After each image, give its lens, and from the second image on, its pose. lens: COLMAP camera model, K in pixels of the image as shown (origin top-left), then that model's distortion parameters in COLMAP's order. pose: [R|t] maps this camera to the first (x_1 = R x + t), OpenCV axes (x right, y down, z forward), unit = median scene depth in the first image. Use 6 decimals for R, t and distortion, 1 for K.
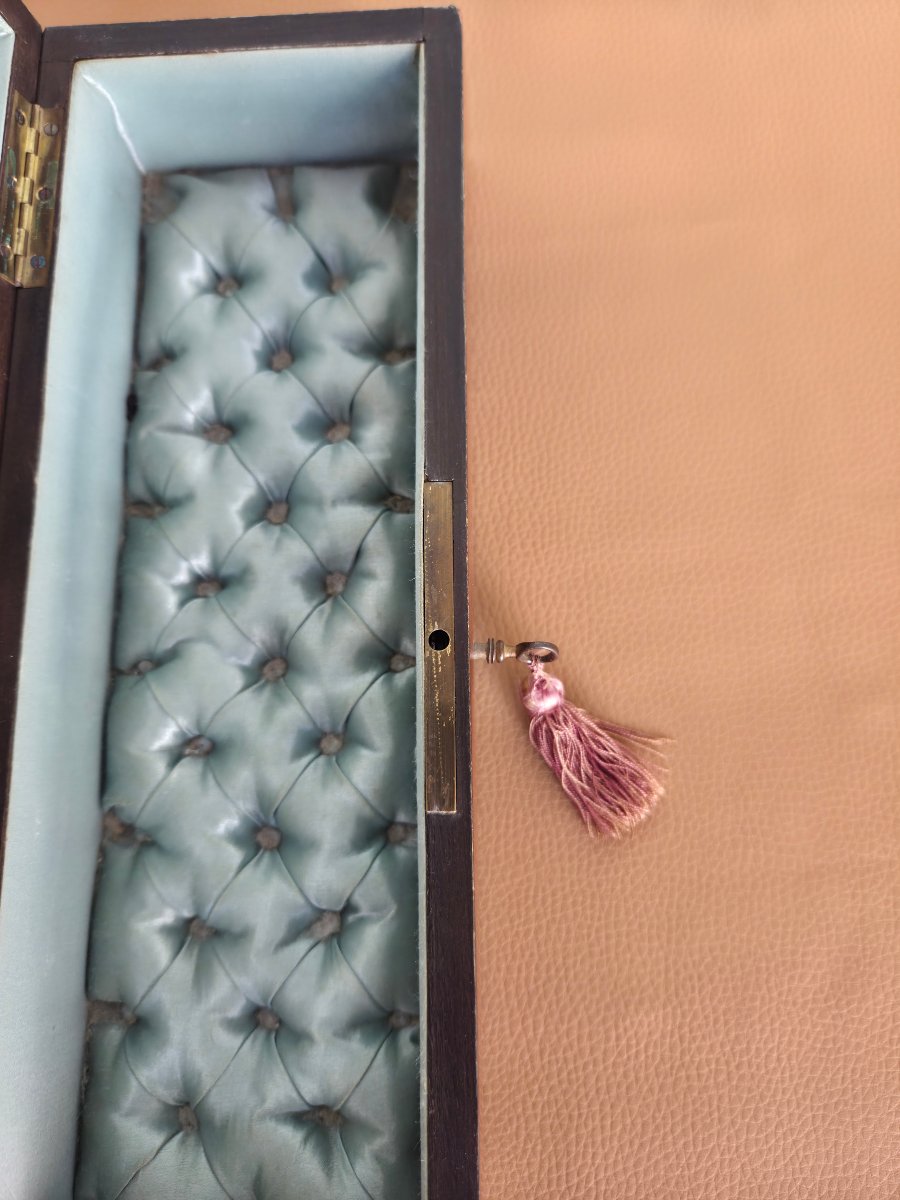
lens RADIAL K [[880.4, 0, 448.1], [0, 880.4, 587.9], [0, 0, 1]] dist [0.000461, -0.010844]
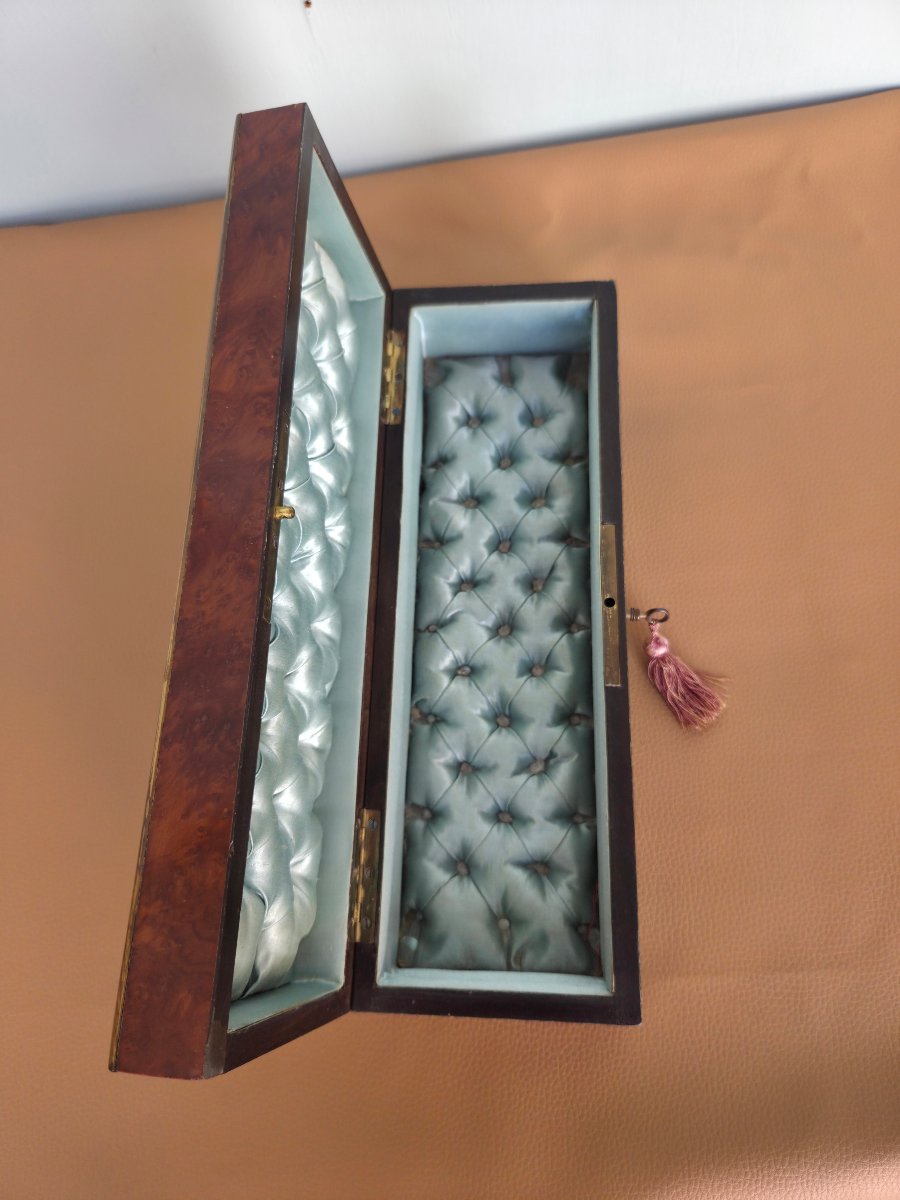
lens RADIAL K [[823.3, 0, 457.5], [0, 823.3, 597.6], [0, 0, 1]] dist [0.038595, -0.045925]
pose [[0.997760, 0.020660, -0.063630, -0.192098], [-0.026747, 0.994987, -0.096356, 0.193798], [0.061320, 0.097842, 0.993311, -0.703242]]
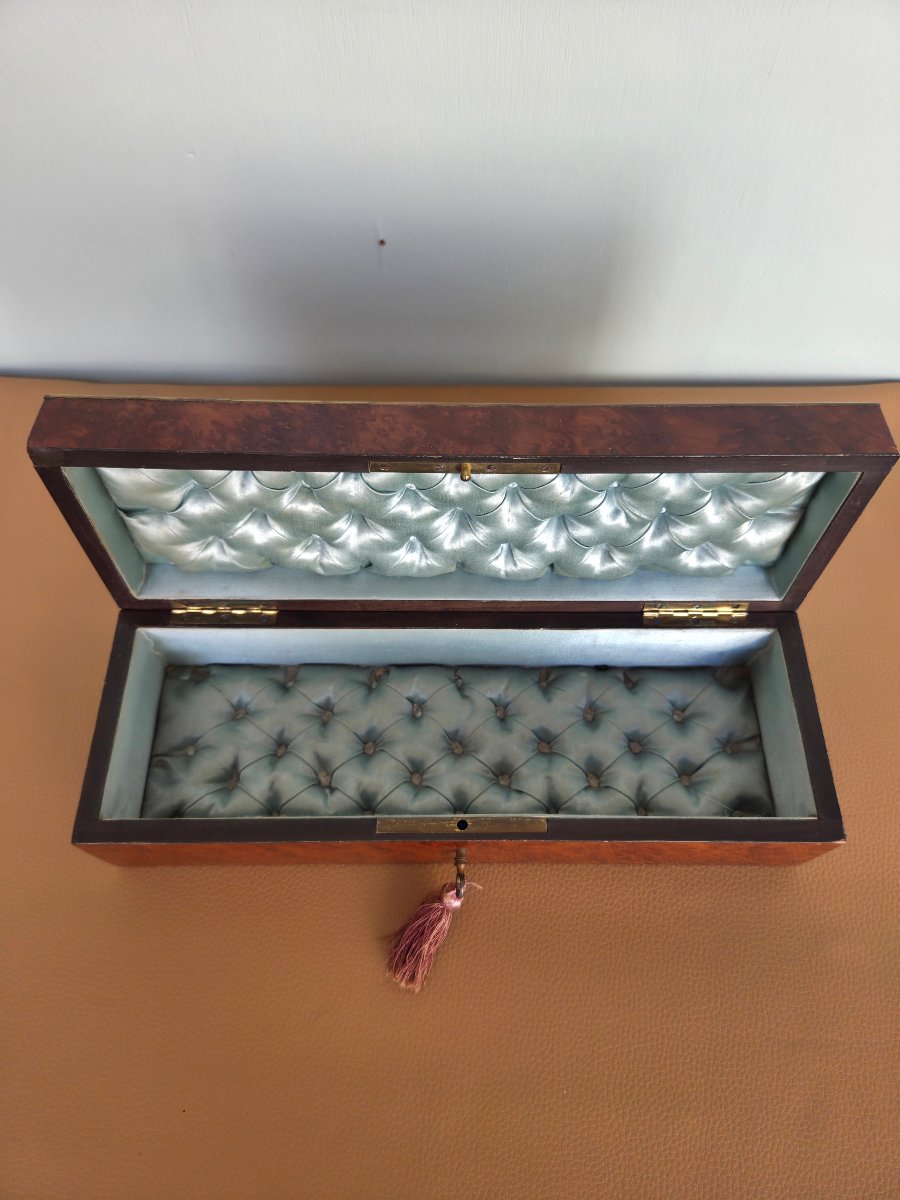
lens RADIAL K [[836.0, 0, 459.3], [0, 836.0, 599.1], [0, 0, 1]] dist [0.065542, -0.042695]
pose [[-0.006193, 0.911199, -0.411921, 0.251048], [-0.982164, 0.071871, 0.173751, -0.248238], [0.187927, 0.405650, 0.894501, -0.730922]]
